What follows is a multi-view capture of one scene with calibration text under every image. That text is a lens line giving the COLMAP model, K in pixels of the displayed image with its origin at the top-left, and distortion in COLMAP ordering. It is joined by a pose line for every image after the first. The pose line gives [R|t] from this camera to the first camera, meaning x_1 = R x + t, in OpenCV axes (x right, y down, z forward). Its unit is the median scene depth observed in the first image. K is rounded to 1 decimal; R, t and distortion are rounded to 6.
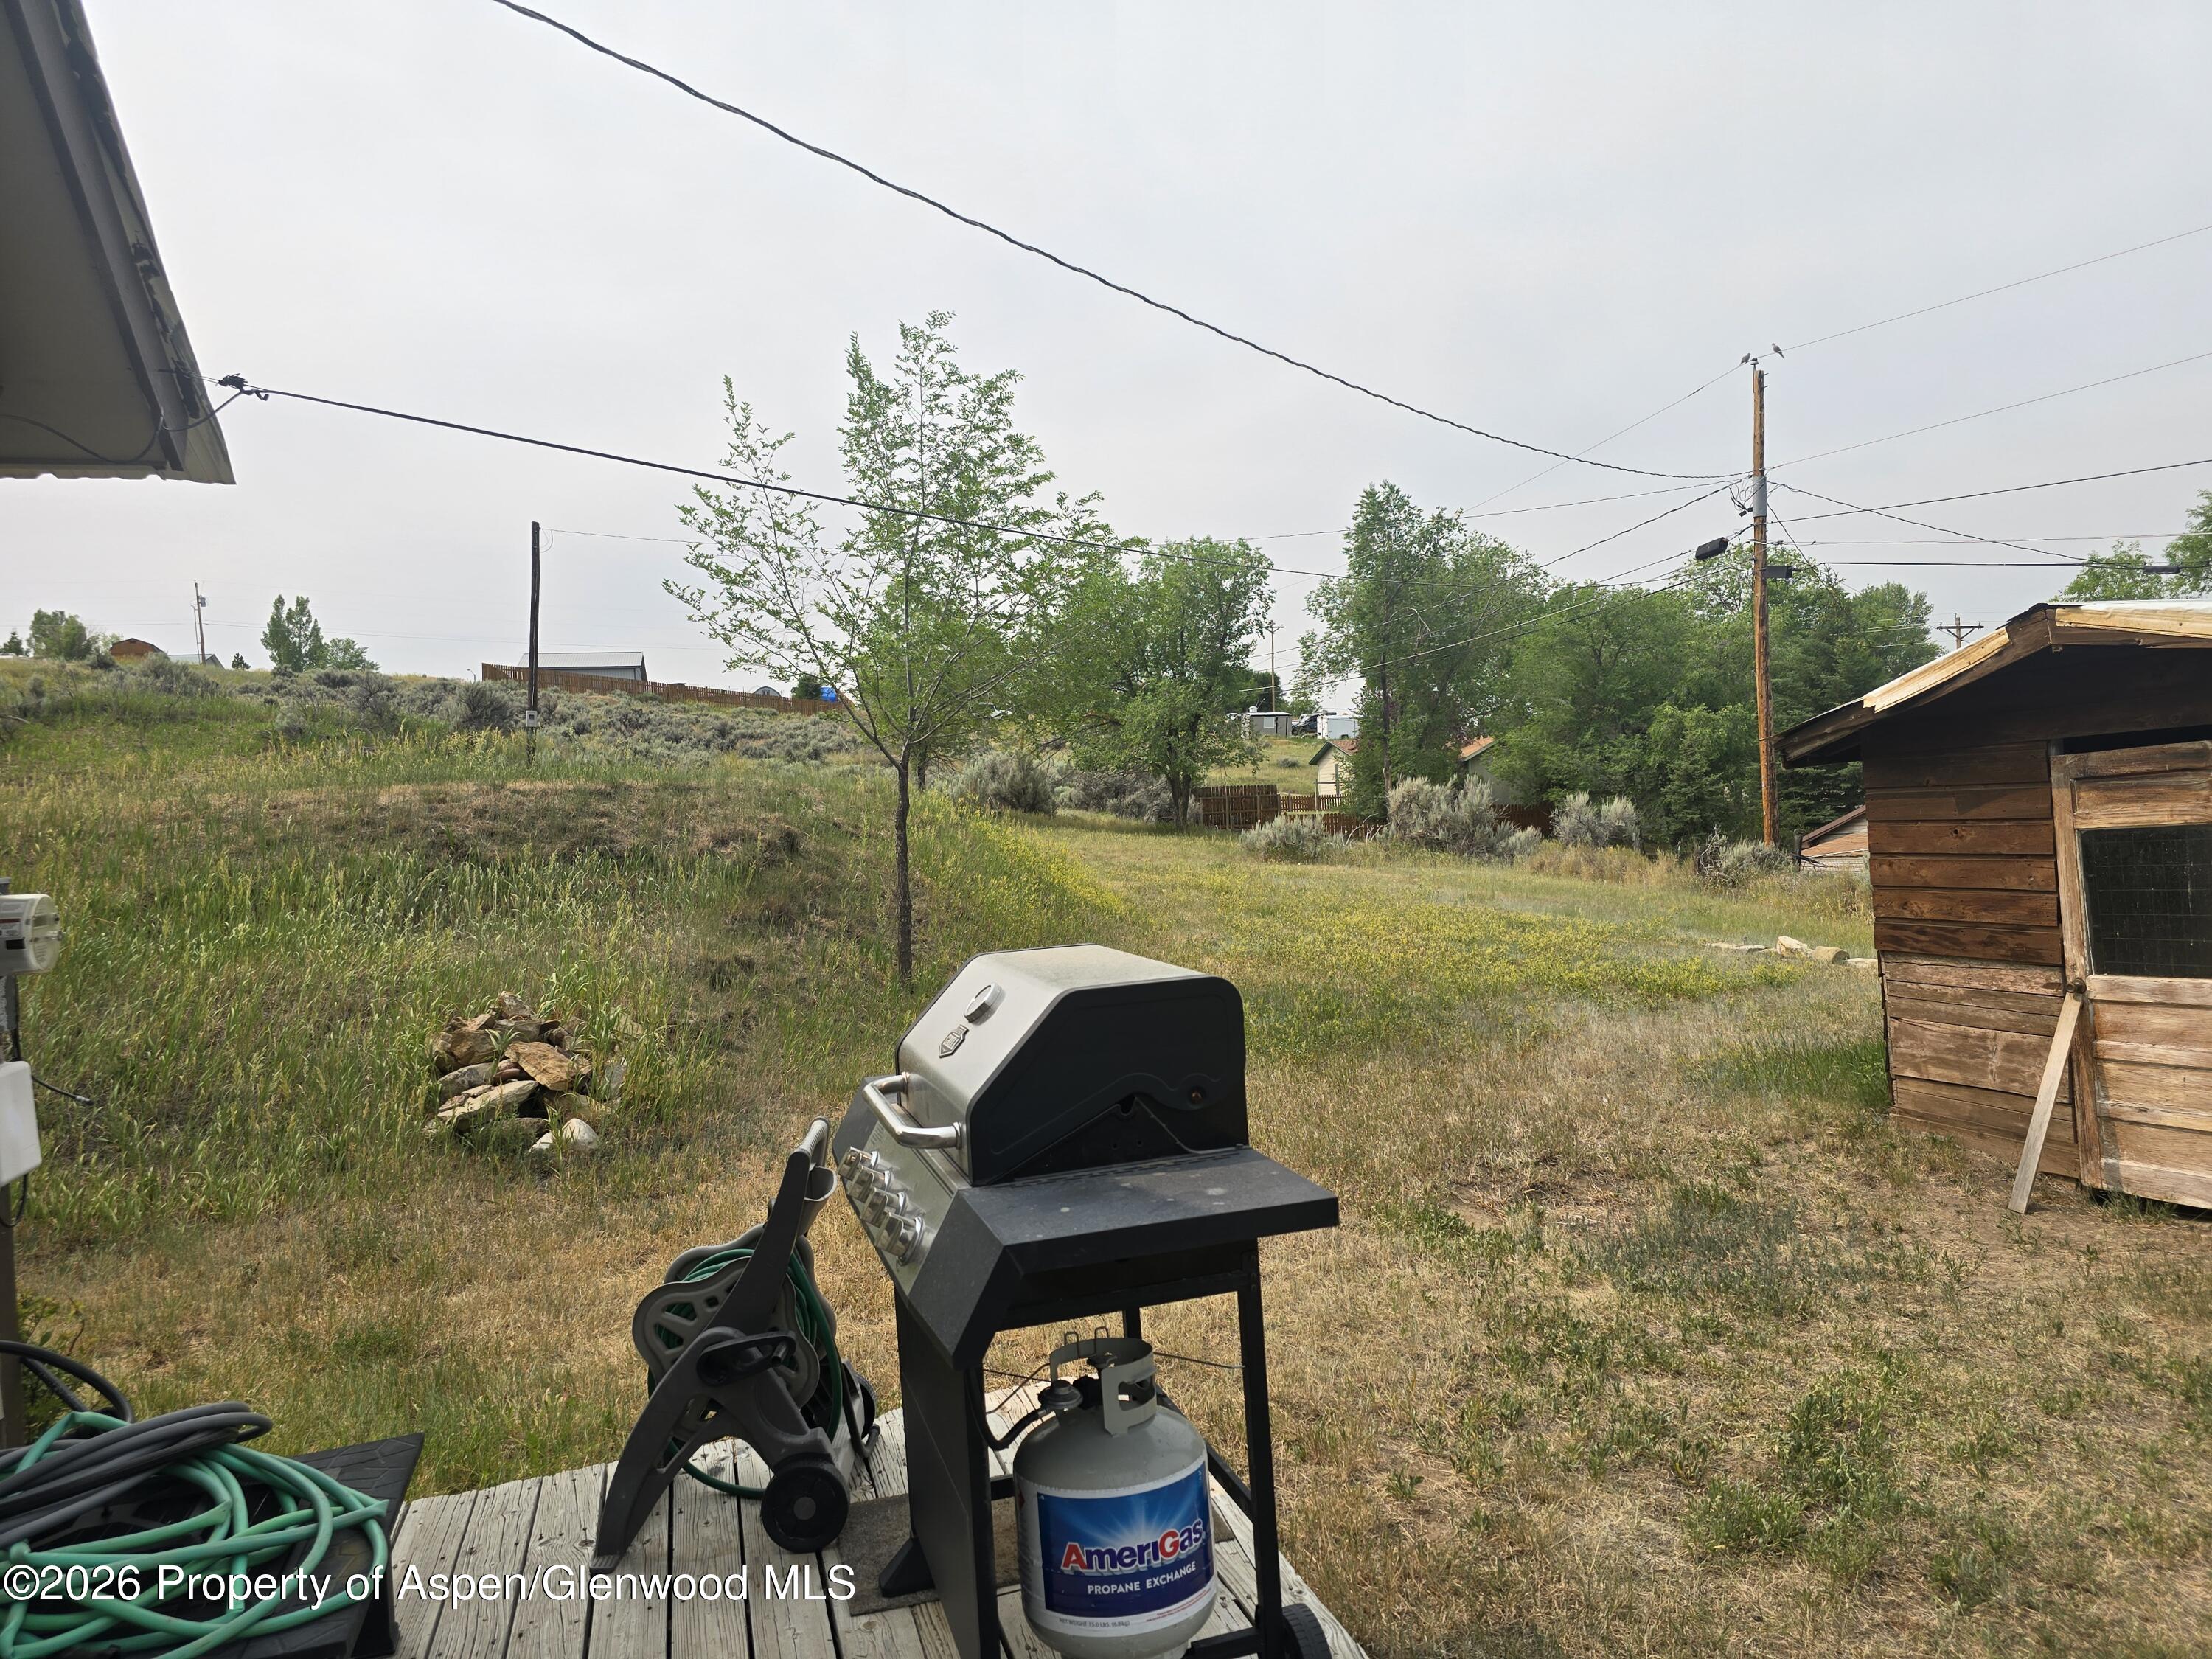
lens RADIAL K [[1473.9, 0, 1125.9], [0, 1473.9, 833.3], [0, 0, 1]] dist [0.070085, -0.061730]
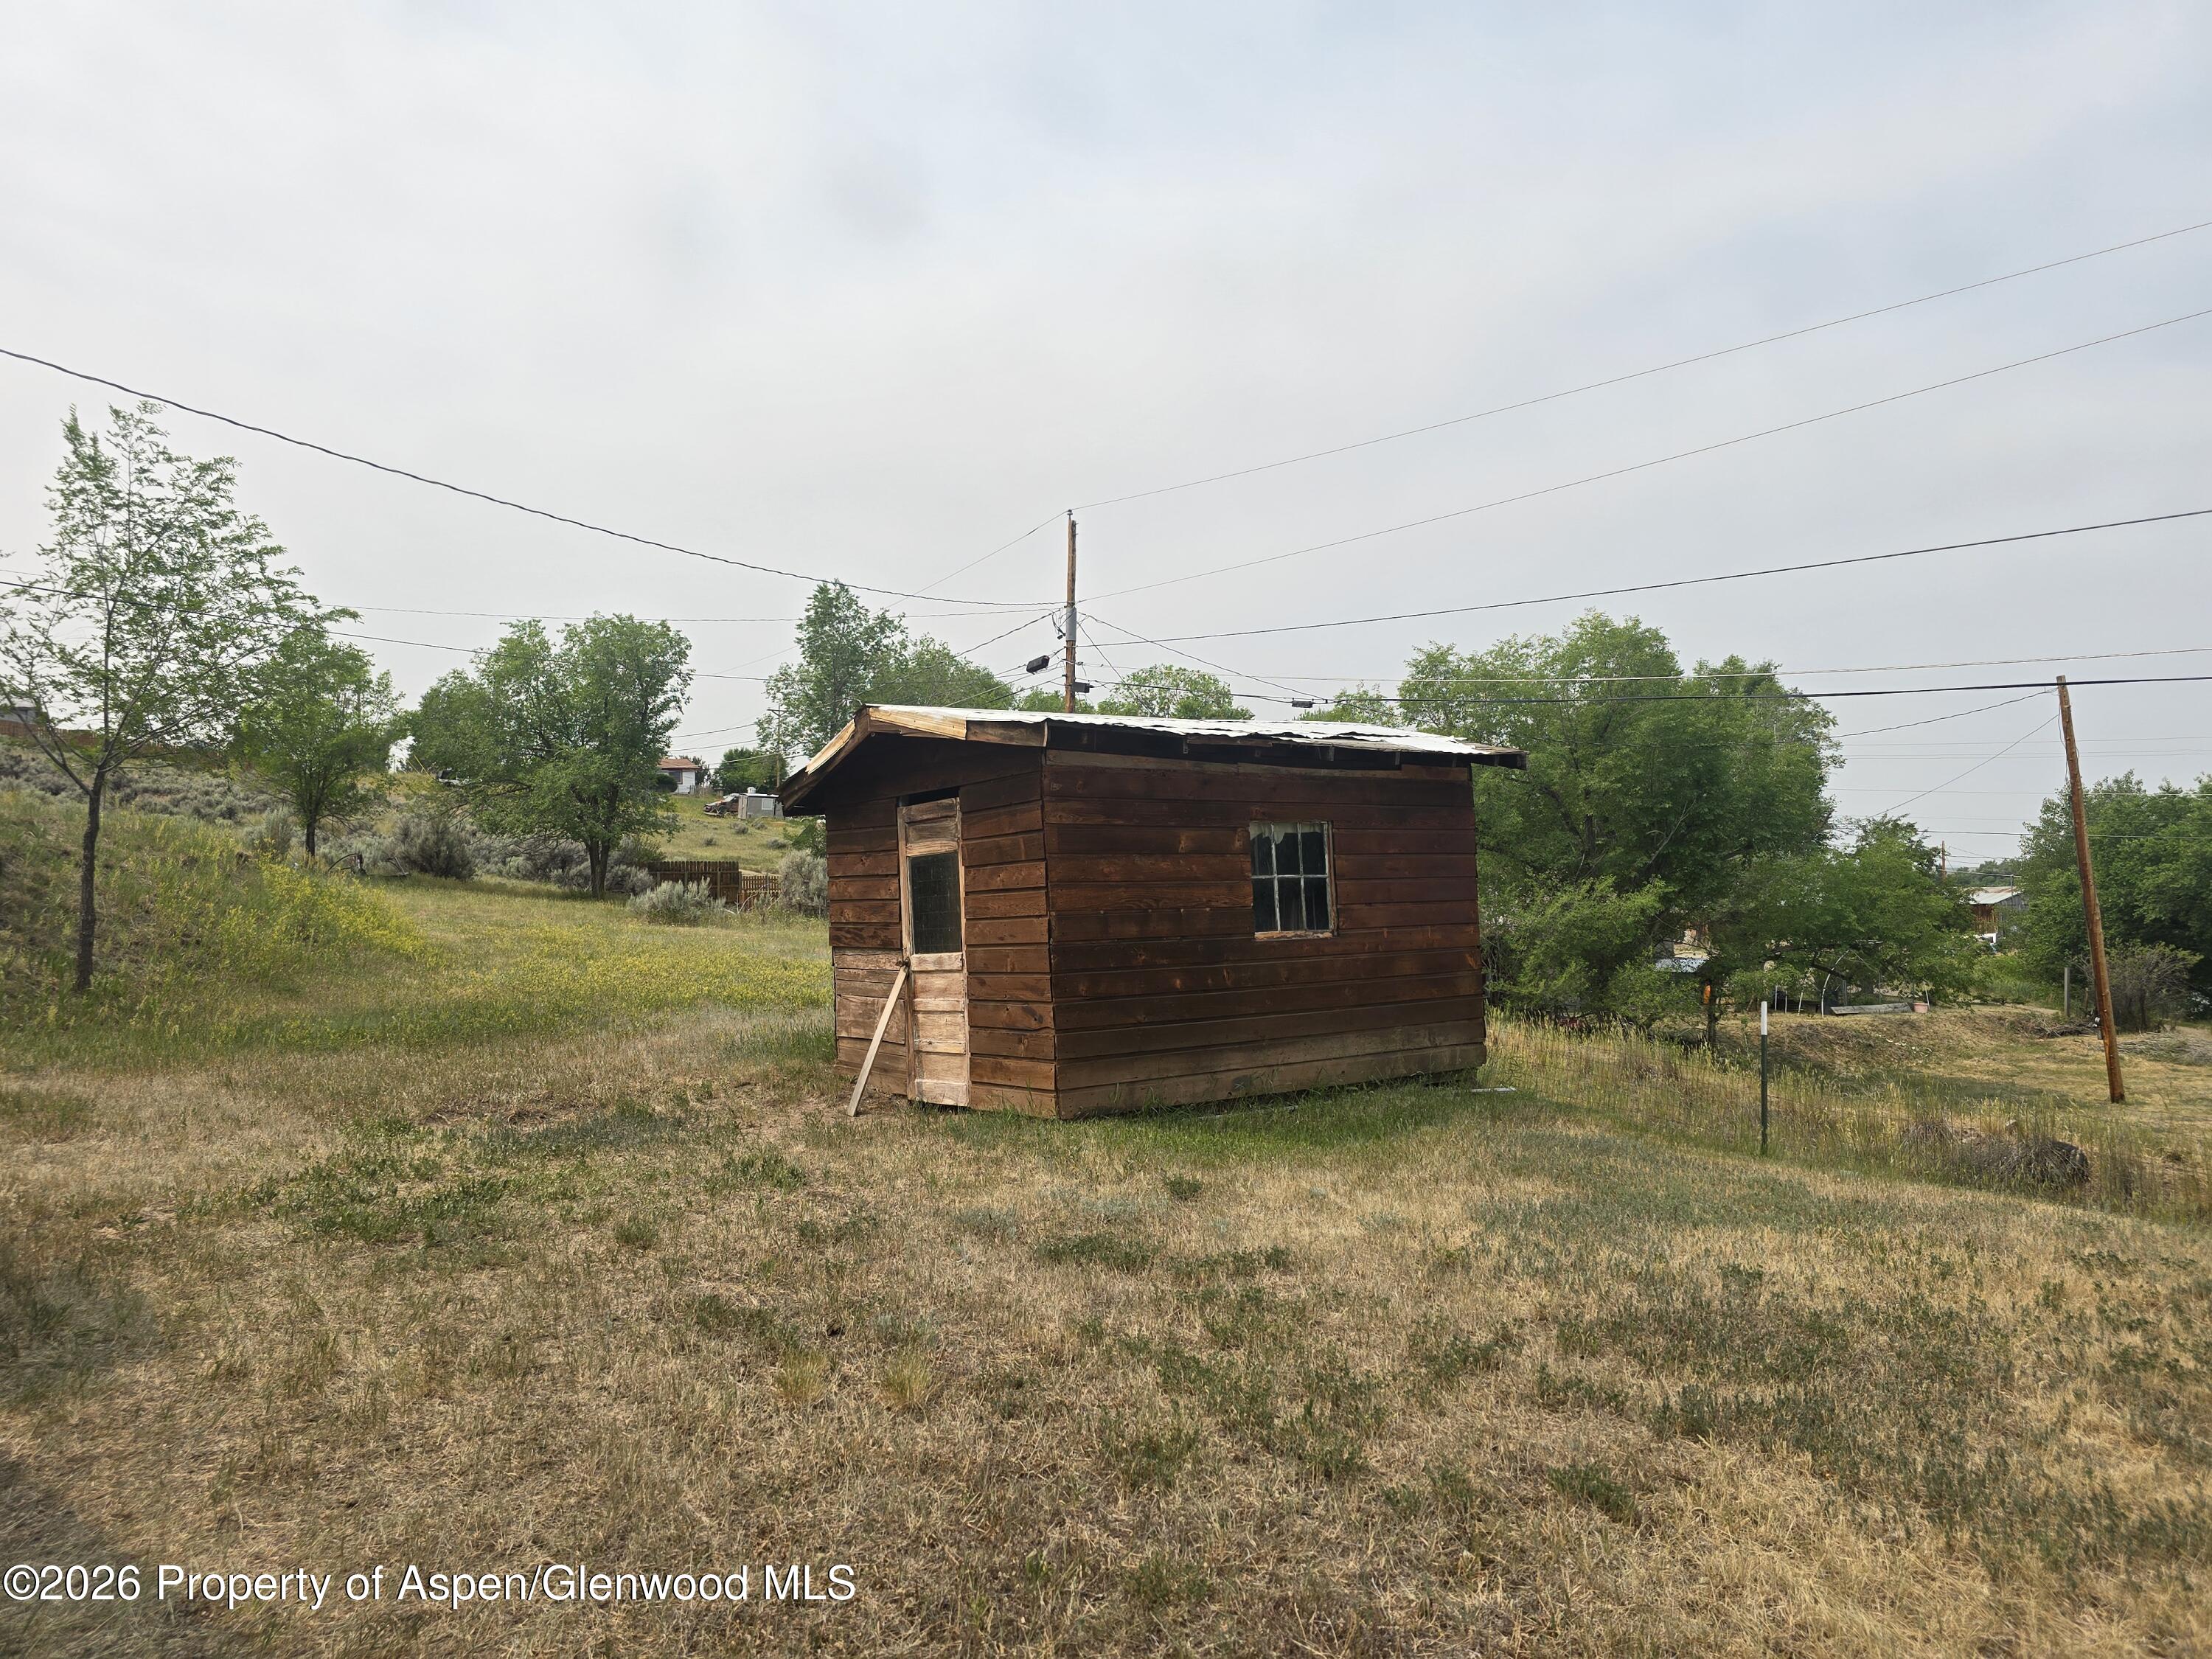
lens RADIAL K [[1473.9, 0, 1100.4], [0, 1473.9, 812.3], [0, 0, 1]] dist [0.070085, -0.061730]
pose [[0.955940, 0.044469, 0.290176, 0.069155], [-0.022723, 0.996703, -0.077886, 0.011262], [-0.292682, 0.067861, 0.953799, -0.082539]]
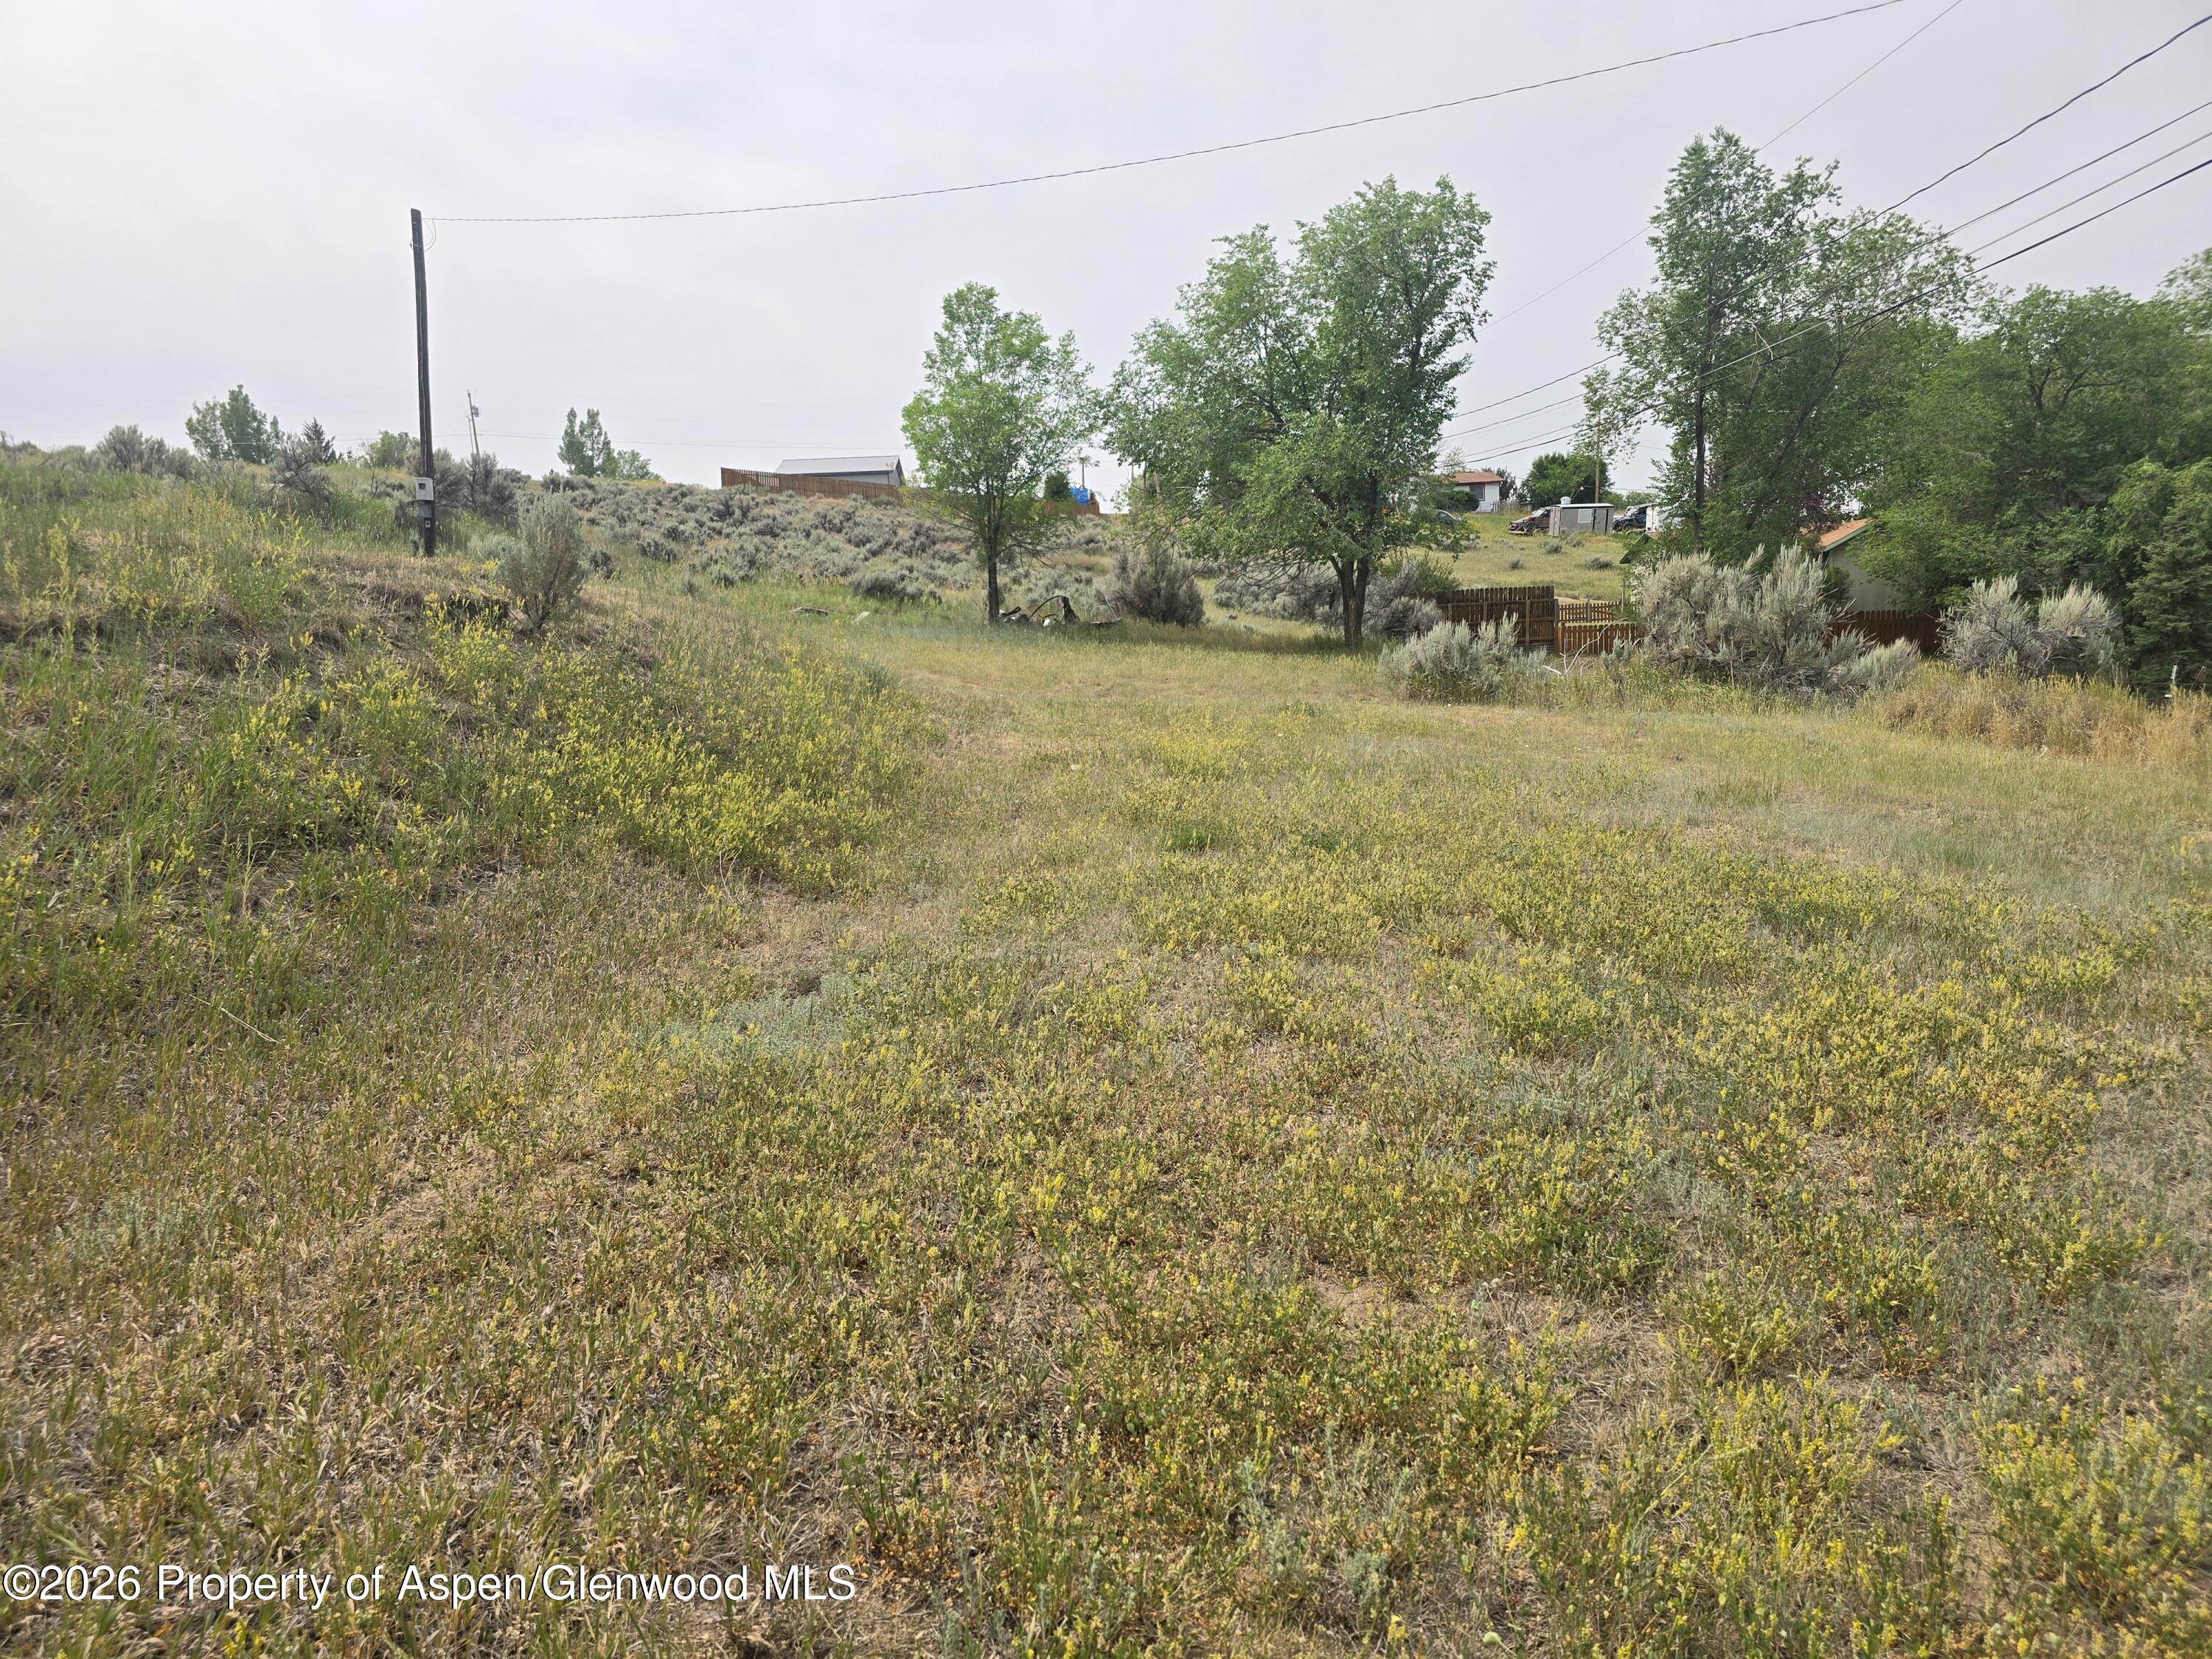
lens RADIAL K [[1473.9, 0, 1093.2], [0, 1473.9, 856.0], [0, 0, 1]] dist [0.070085, -0.061730]
pose [[0.972596, 0.035686, -0.229745, 0.082308], [-0.003461, 0.990263, 0.139163, -0.000618], [0.232474, -0.134554, 0.963250, 0.277572]]
